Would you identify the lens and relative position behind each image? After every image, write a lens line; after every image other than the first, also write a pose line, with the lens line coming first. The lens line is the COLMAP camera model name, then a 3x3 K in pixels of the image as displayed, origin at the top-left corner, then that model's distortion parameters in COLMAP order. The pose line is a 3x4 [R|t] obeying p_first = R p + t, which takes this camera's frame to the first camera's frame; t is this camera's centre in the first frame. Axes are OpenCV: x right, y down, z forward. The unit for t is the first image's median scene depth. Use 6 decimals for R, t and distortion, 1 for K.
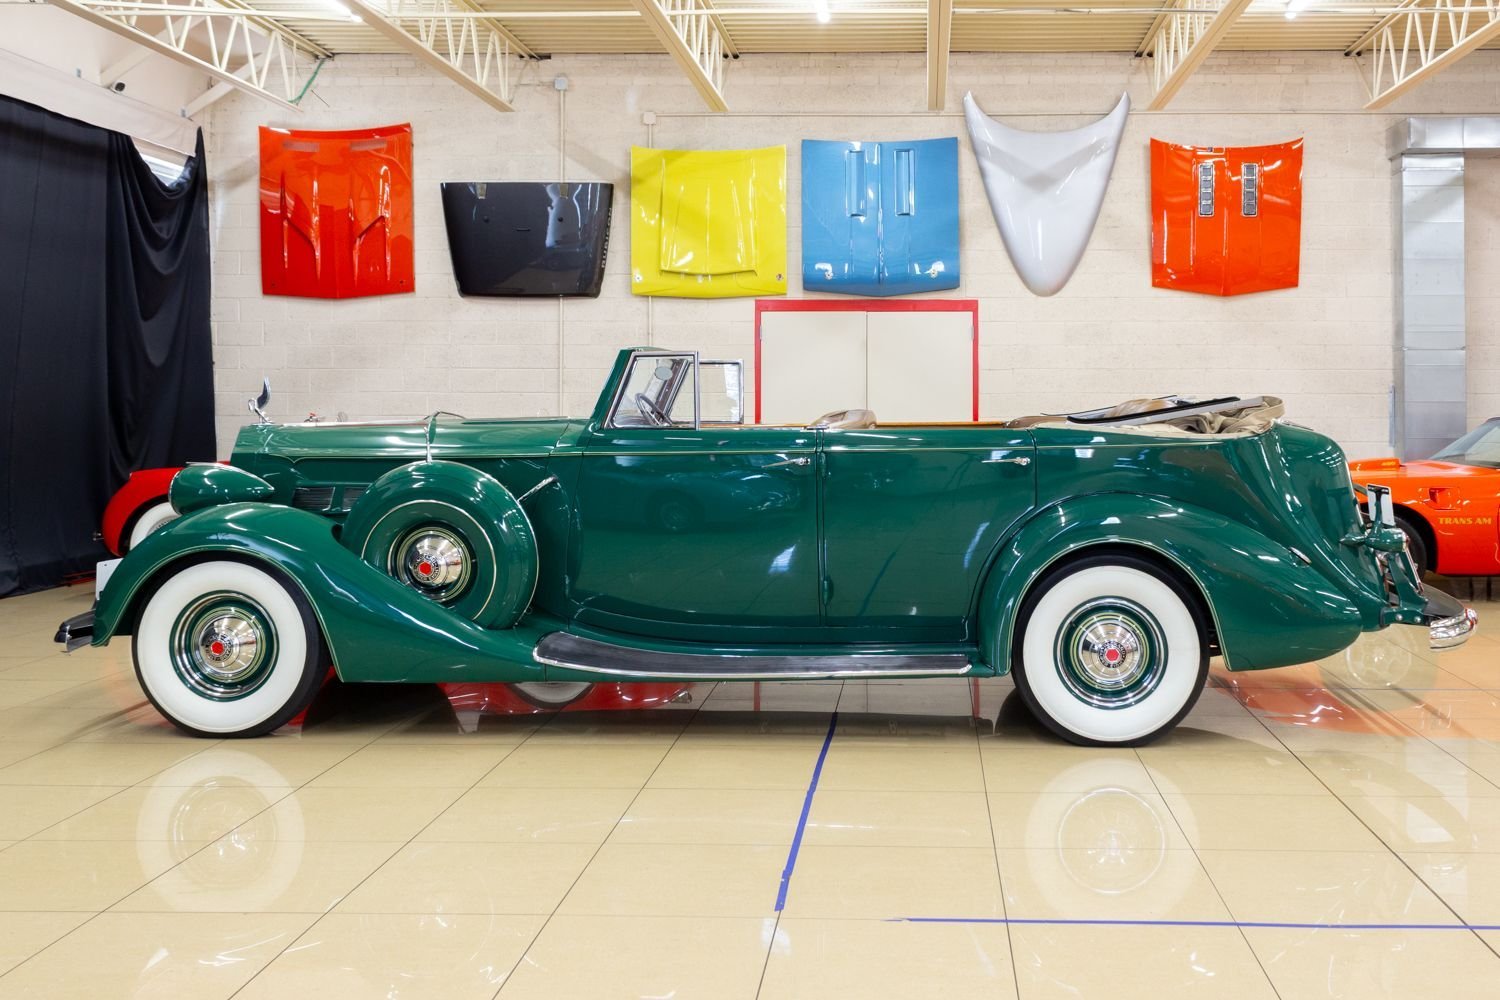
lens RADIAL K [[1422.9, 0, 887.9], [0, 1422.9, 401.9], [0, 0, 1]] dist [-0.006460, 0.015165]
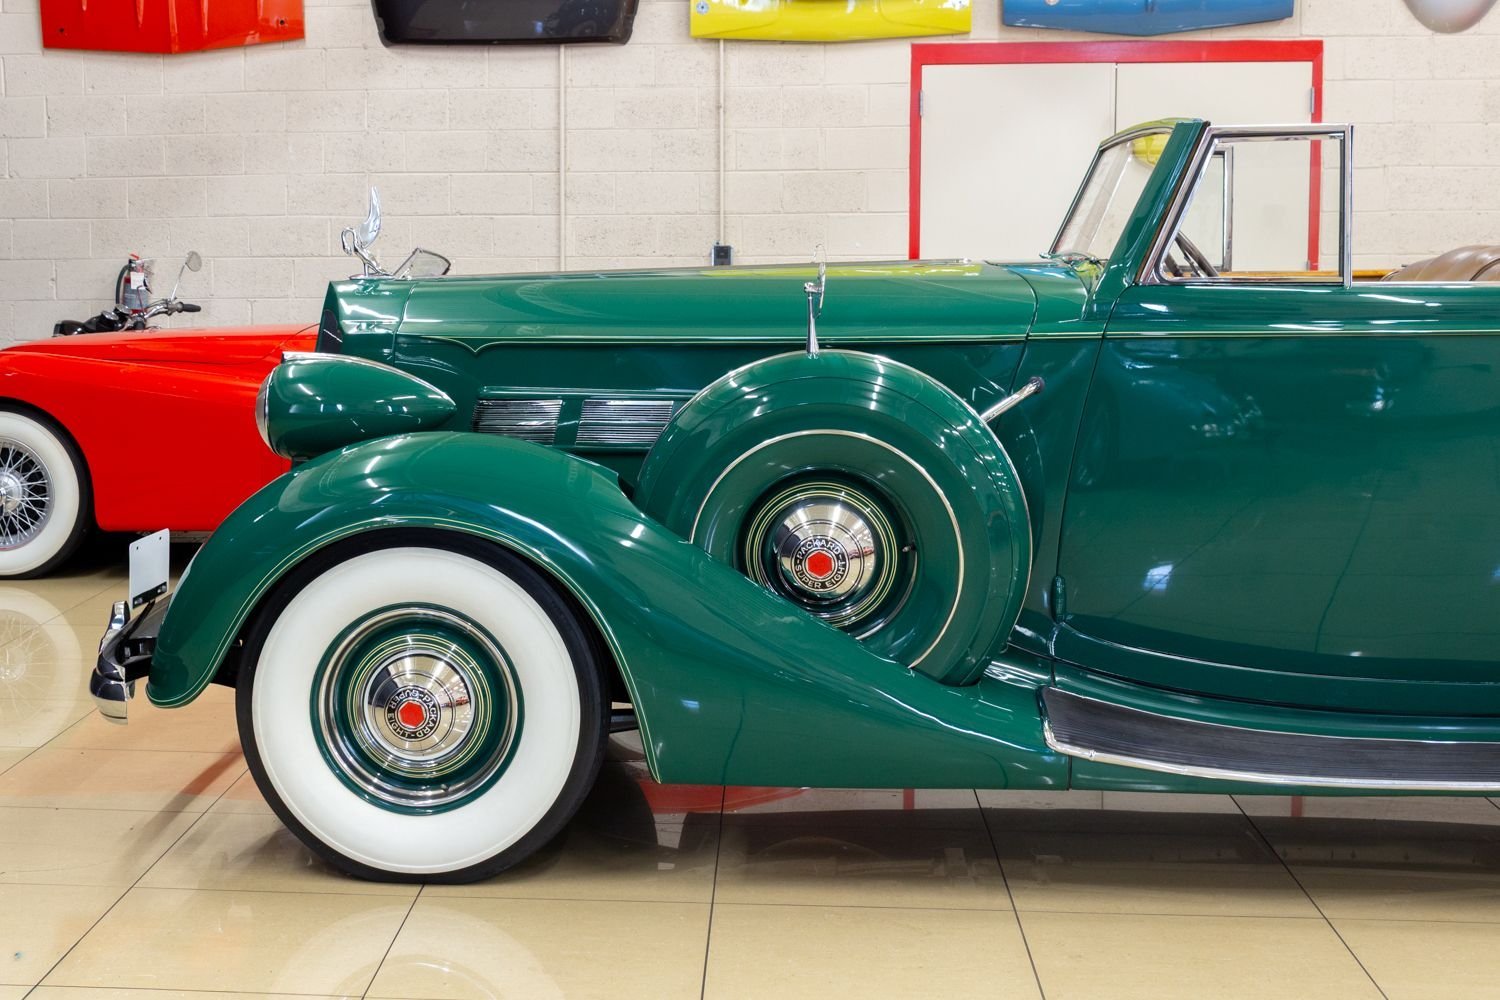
lens RADIAL K [[2264.2, 0, 505.1], [0, 2264.2, 498.1], [0, 0, 1]] dist [-0.028775, -0.079465]
pose [[0.995465, 0.003084, -0.095075, -0.346768], [0.008169, 0.993010, 0.117750, -0.001648], [0.094773, -0.117993, 0.988482, 0.191362]]
